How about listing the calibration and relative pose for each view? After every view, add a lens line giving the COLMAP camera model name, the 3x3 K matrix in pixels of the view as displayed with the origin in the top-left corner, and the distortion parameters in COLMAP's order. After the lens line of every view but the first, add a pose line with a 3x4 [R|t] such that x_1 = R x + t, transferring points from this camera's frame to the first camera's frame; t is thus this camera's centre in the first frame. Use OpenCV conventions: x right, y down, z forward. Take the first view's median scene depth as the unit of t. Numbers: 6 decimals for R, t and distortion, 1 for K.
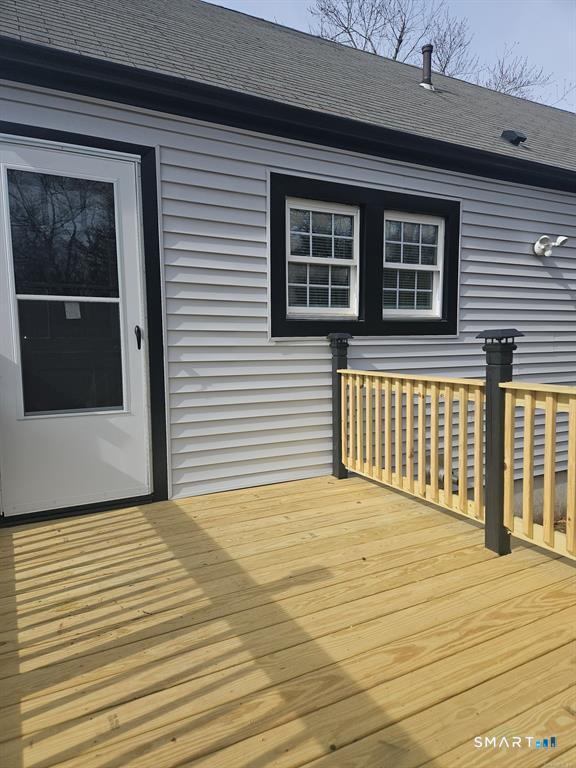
lens RADIAL K [[512.2, 0, 293.7], [0, 512.2, 385.1], [0, 0, 1]] dist [0.083159, -0.073024]
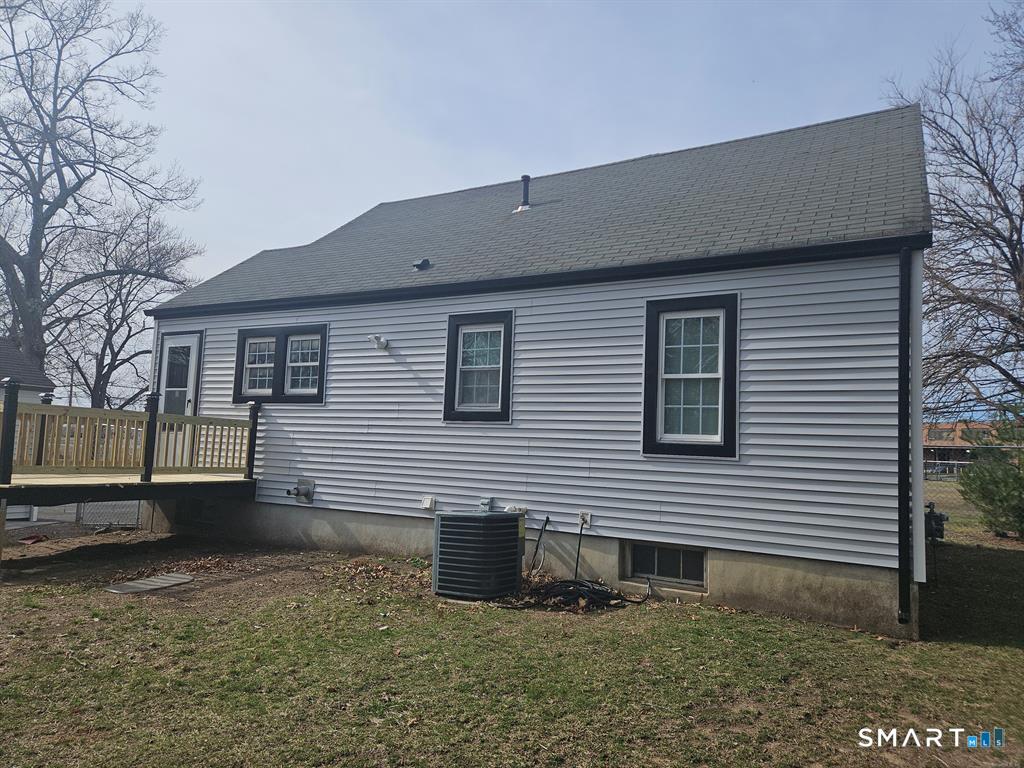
lens RADIAL K [[683.0, 0, 505.1], [0, 683.0, 390.5], [0, 0, 1]] dist [0.083159, -0.073024]
pose [[0.550524, -0.074623, -0.831478, 2.750980], [-0.152371, 0.970284, -0.187966, 0.200380], [0.820796, 0.230173, 0.522794, 0.419887]]
